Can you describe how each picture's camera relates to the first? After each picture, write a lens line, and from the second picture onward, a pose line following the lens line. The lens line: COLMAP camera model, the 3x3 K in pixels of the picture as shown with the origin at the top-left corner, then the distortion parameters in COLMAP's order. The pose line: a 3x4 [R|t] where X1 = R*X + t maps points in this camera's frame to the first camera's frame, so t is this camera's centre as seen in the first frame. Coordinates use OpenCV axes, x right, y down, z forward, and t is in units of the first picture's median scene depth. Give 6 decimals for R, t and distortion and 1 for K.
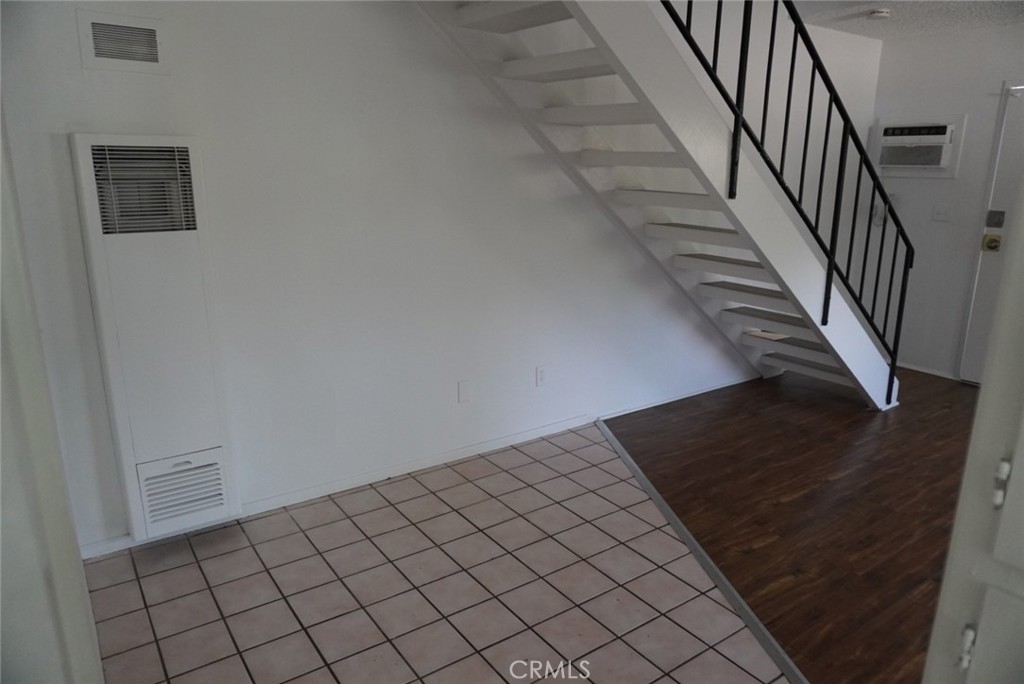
lens RADIAL K [[684.7, 0, 510.0], [0, 684.7, 345.8], [0, 0, 1]] dist [-0.059149, 0.042001]
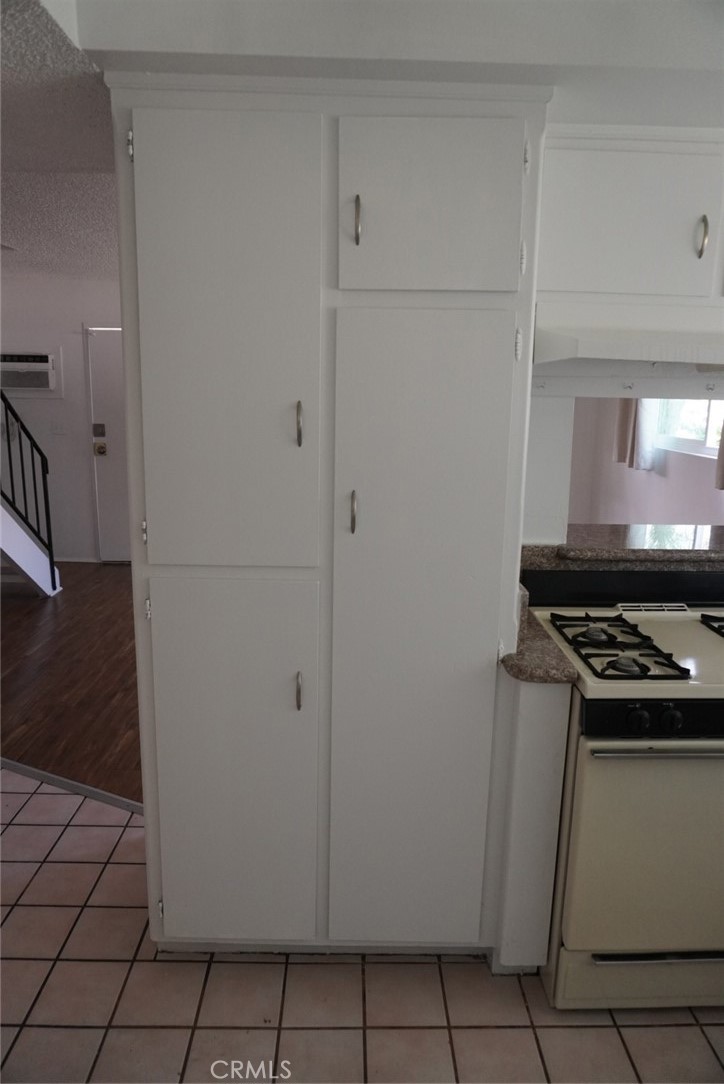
lens RADIAL K [[724.8, 0, 360.3], [0, 724.8, 541.4], [0, 0, 1]] dist [-0.059149, 0.042001]
pose [[0.563333, -0.160464, 0.810498, -0.158887], [0.198385, 0.978532, 0.055844, 0.046245], [-0.802059, 0.129332, 0.583073, -0.190204]]
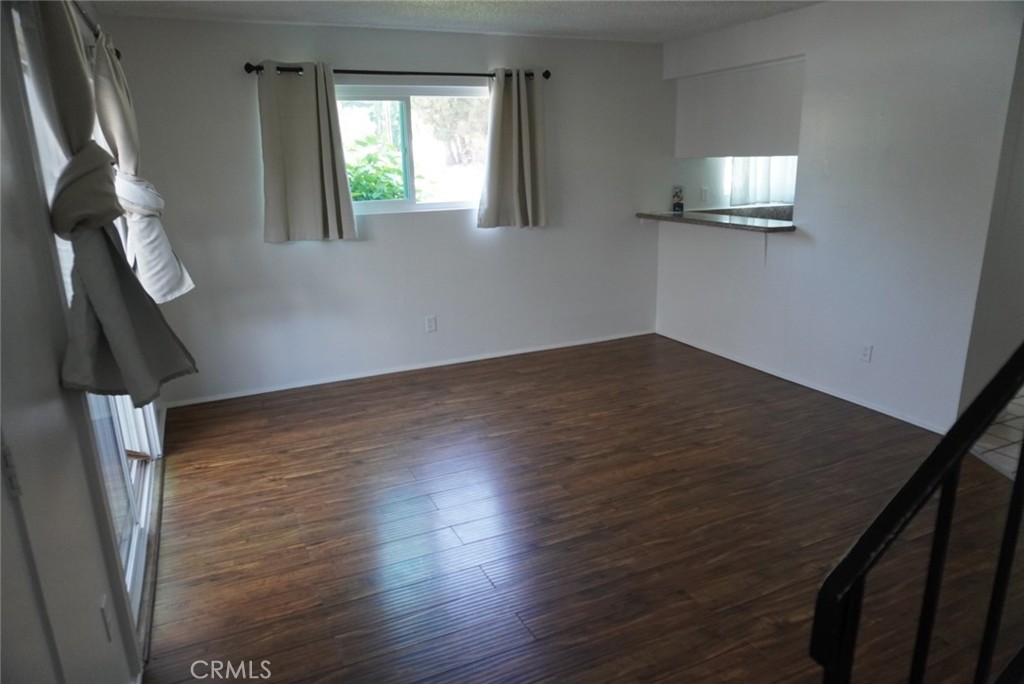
lens RADIAL K [[684.7, 0, 510.0], [0, 684.7, 345.8], [0, 0, 1]] dist [-0.059149, 0.042001]
pose [[-0.980143, -0.039969, 0.194224, 0.728433], [0.064627, 0.861607, 0.503444, -0.348782], [-0.187467, 0.505999, -0.841915, 1.286334]]
